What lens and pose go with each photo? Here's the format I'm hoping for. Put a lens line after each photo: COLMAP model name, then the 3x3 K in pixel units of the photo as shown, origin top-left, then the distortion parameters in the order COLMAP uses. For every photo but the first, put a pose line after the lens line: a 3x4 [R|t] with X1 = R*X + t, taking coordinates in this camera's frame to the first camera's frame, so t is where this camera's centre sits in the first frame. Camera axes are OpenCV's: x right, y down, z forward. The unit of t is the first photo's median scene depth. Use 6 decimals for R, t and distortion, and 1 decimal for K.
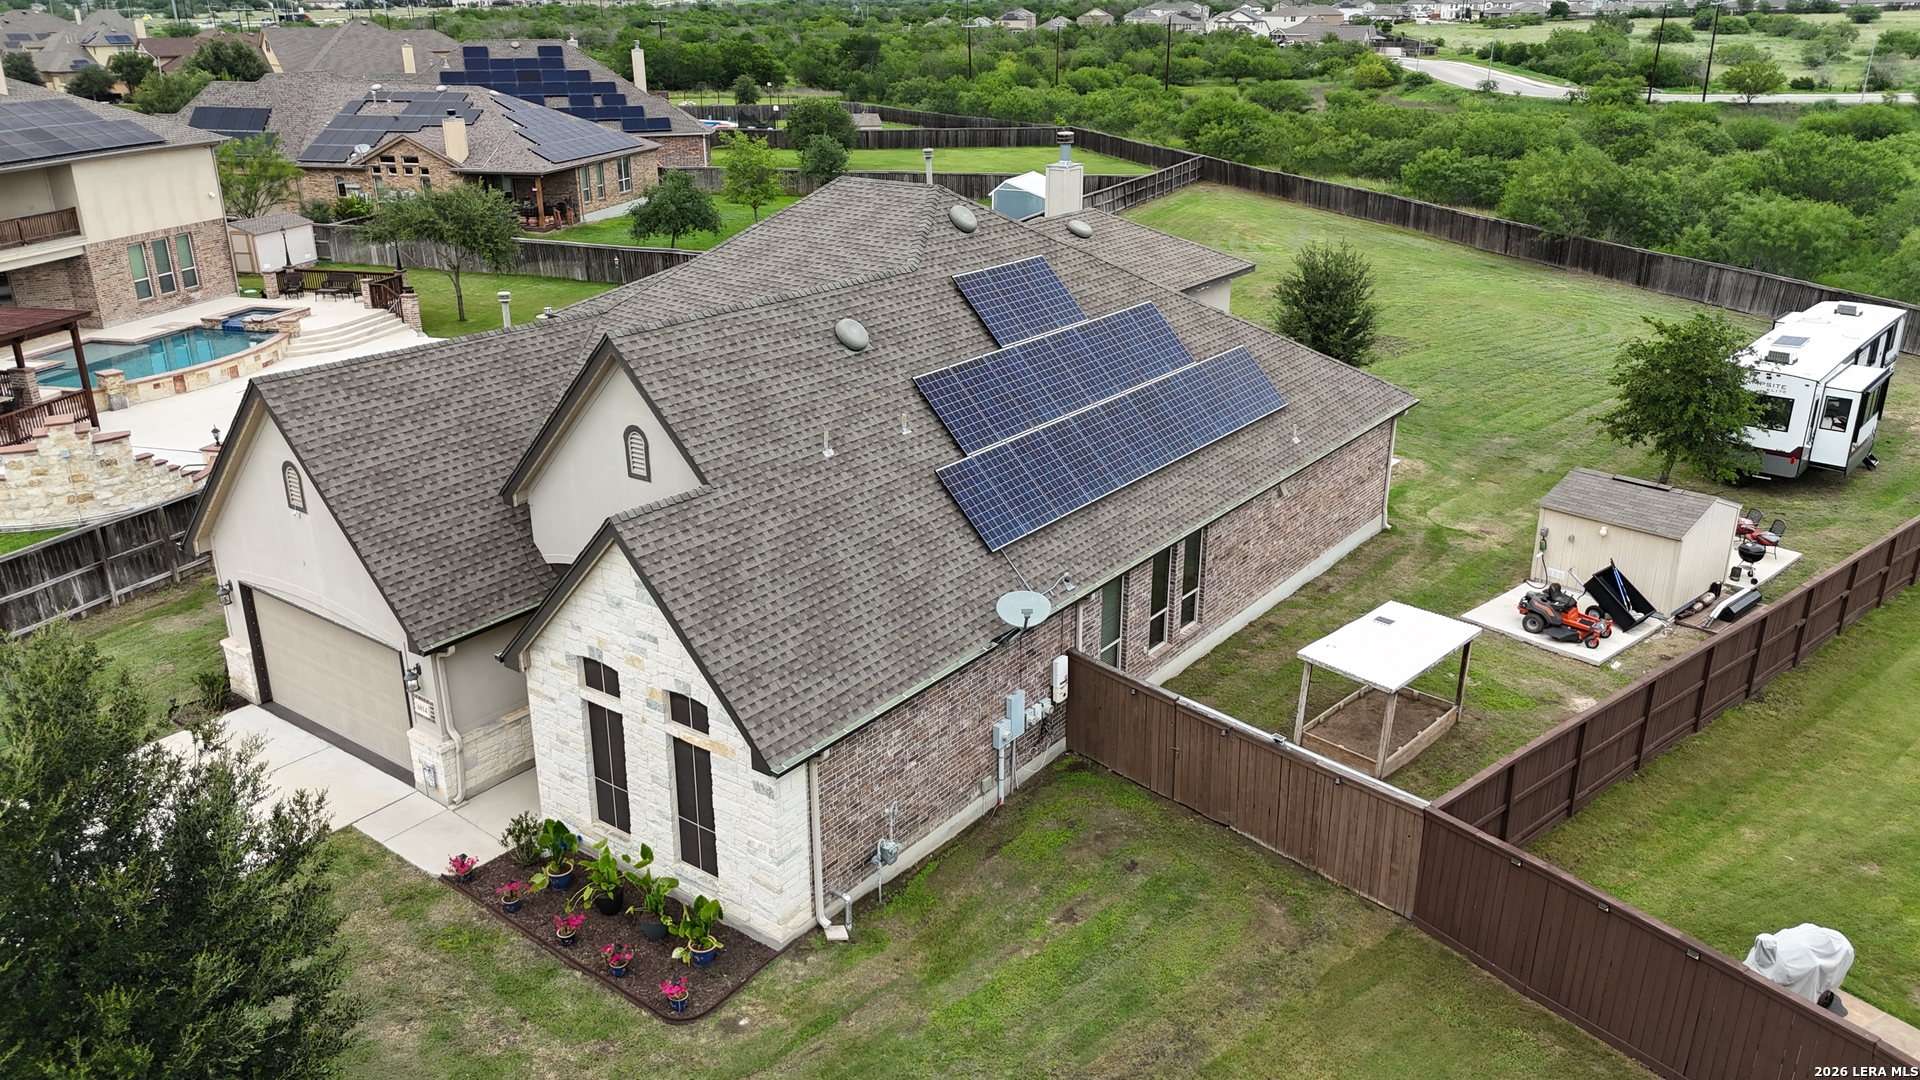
lens RADIAL K [[1425.7, 0, 960.0], [0, 1425.7, 540.0], [0, 0, 1]] dist [0.027661, -0.002923]
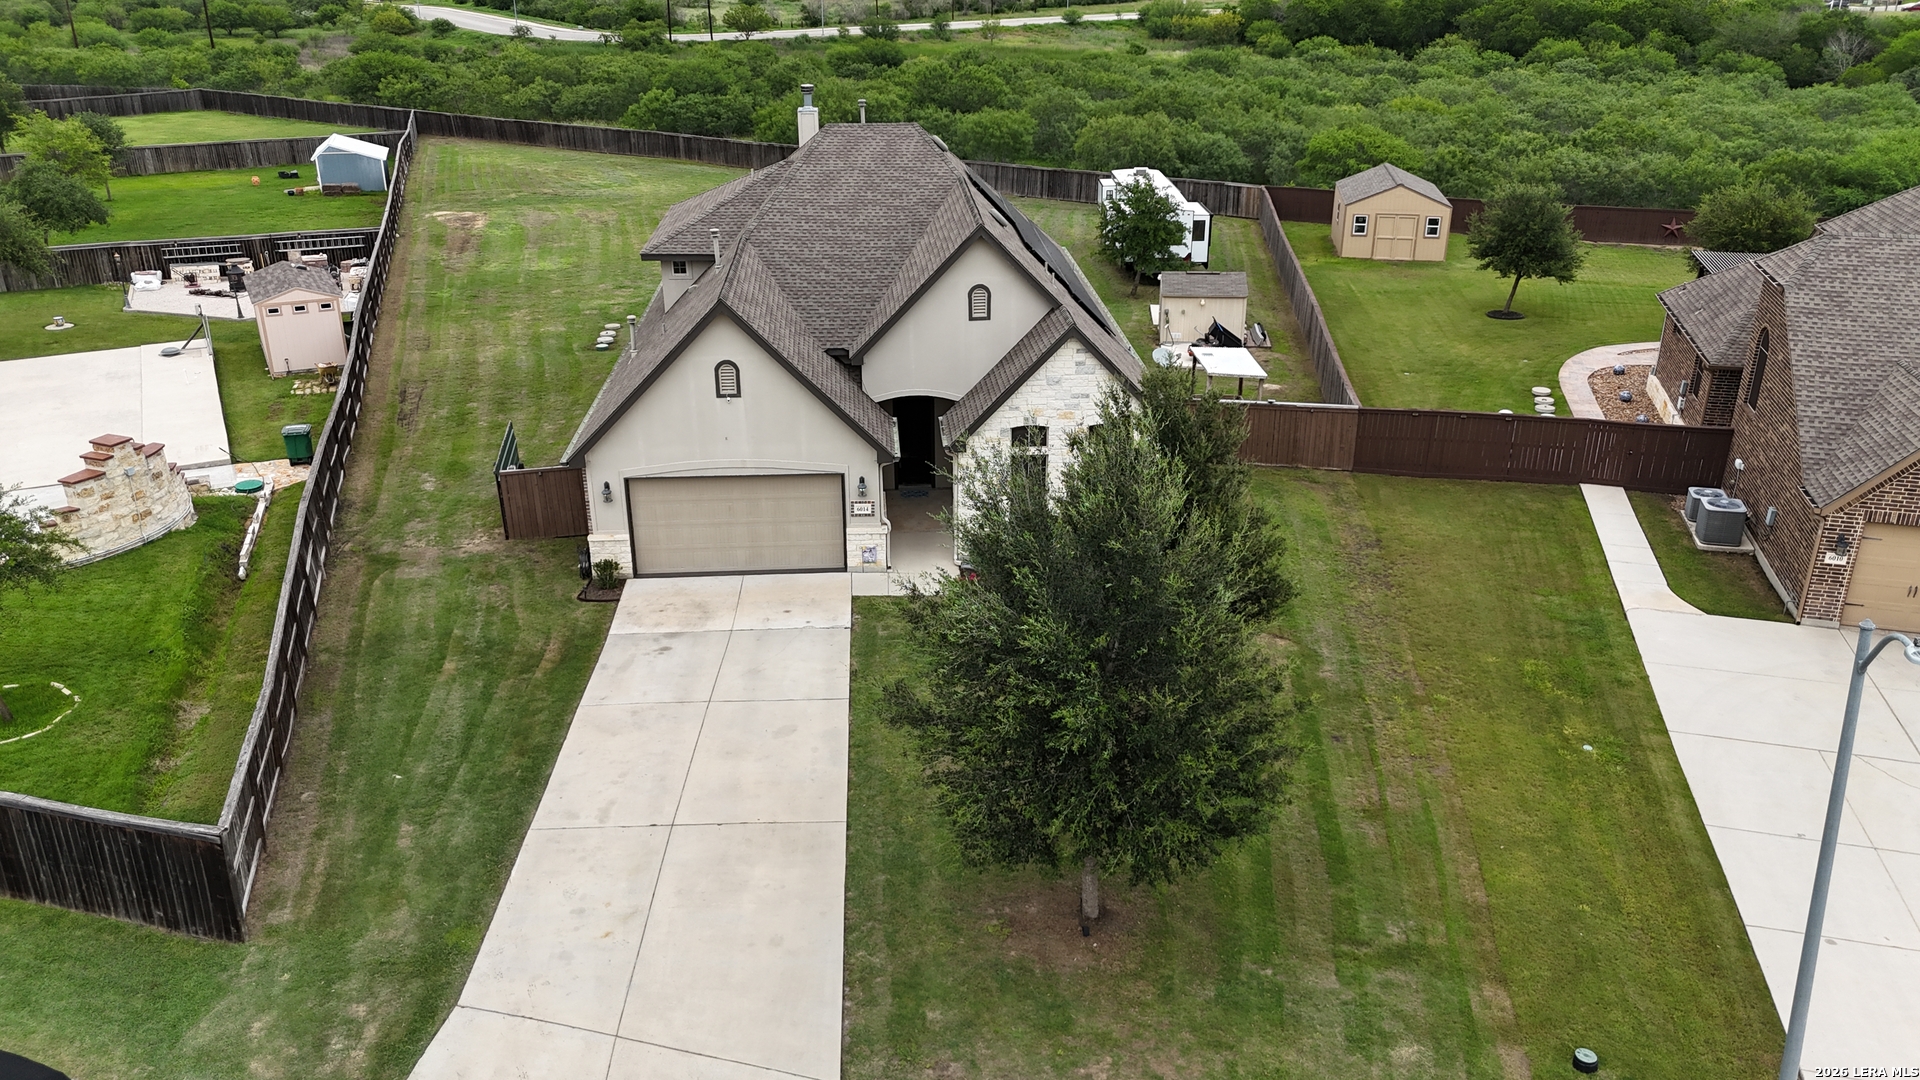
lens RADIAL K [[1425.7, 0, 960.0], [0, 1425.7, 540.0], [0, 0, 1]] dist [0.027661, -0.002923]
pose [[0.752335, -0.253339, 0.608121, -0.795655], [0.230695, 0.965965, 0.117011, 0.001486], [-0.617067, 0.052260, 0.785173, -0.126634]]
